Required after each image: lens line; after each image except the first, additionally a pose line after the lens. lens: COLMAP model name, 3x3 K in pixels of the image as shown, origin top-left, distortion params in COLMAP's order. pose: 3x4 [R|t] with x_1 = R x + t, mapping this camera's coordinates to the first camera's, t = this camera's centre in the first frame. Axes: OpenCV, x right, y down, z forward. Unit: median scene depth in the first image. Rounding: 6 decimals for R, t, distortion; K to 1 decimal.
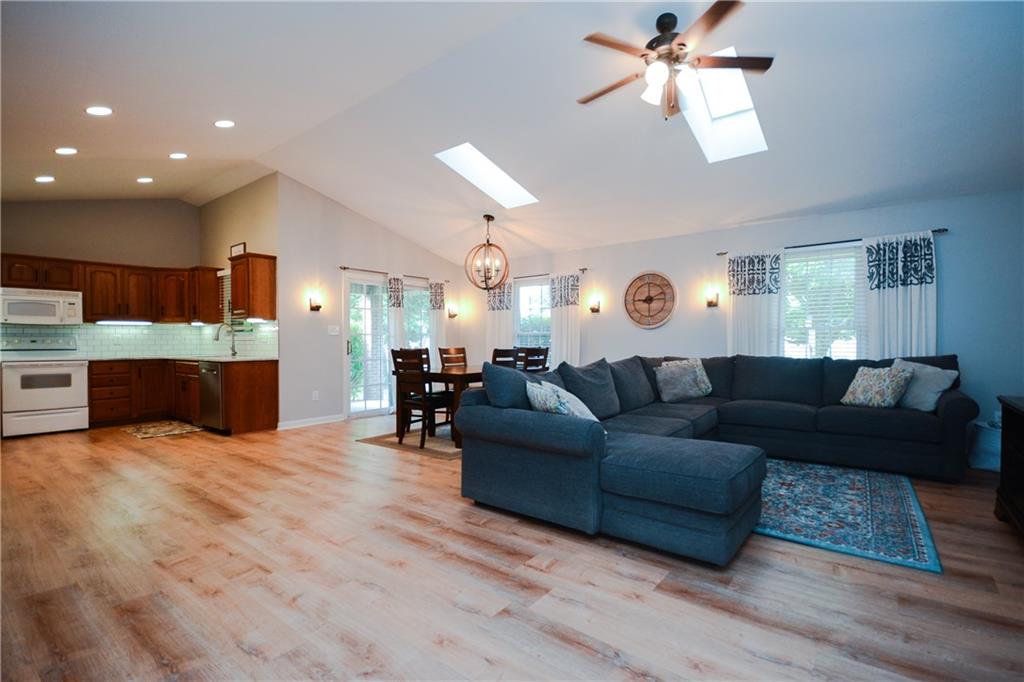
lens RADIAL K [[473.7, 0, 532.6], [0, 473.7, 343.6], [0, 0, 1]] dist [0.003727, -0.010269]
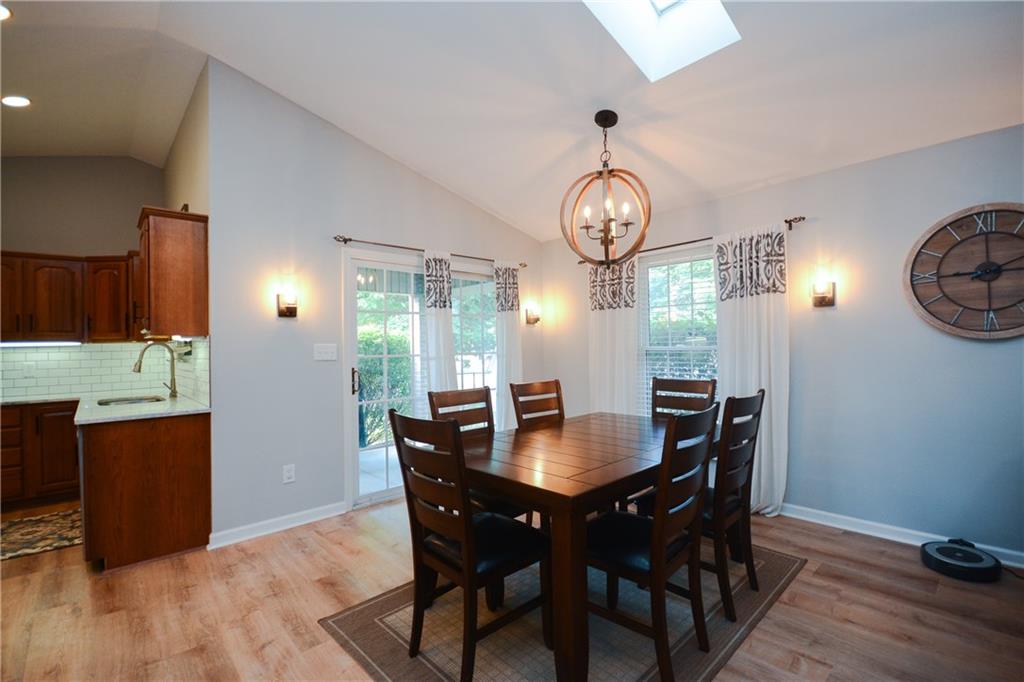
lens RADIAL K [[462.1, 0, 528.5], [0, 462.1, 339.4], [0, 0, 1]] dist [0.017632, -0.019424]
pose [[0.986415, -0.018115, -0.163271, -0.099219], [0.015295, 0.999712, -0.018516, -0.030118], [0.163559, 0.015767, 0.986408, 0.524581]]
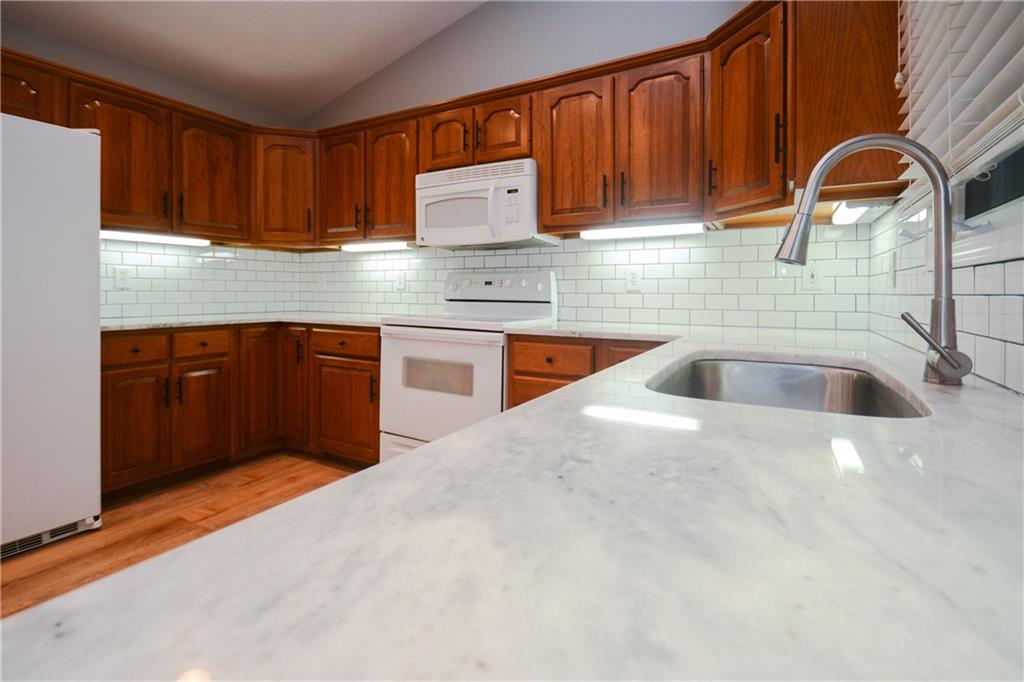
lens RADIAL K [[479.4, 0, 502.8], [0, 479.4, 296.3], [0, 0, 1]] dist [-0.000569, -0.000265]
pose [[0.121782, 0.012720, -0.992475, -0.545986], [-0.009583, 0.999886, 0.011639, 0.002740], [0.992511, 0.008093, 0.121890, 0.915338]]
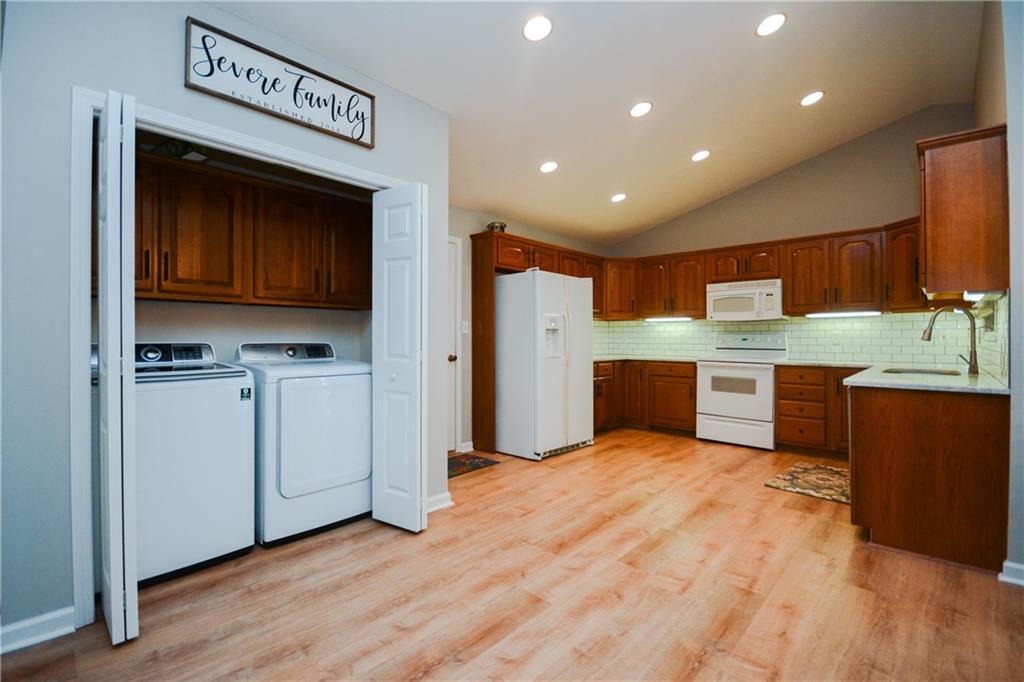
lens RADIAL K [[460.3, 0, 521.6], [0, 460.3, 337.4], [0, 0, 1]] dist [0.015100, -0.000494]
pose [[-0.075555, 0.004889, -0.997130, -0.126830], [-0.003519, 0.999980, 0.005169, -0.011518], [0.997135, 0.003900, -0.075536, 0.607871]]
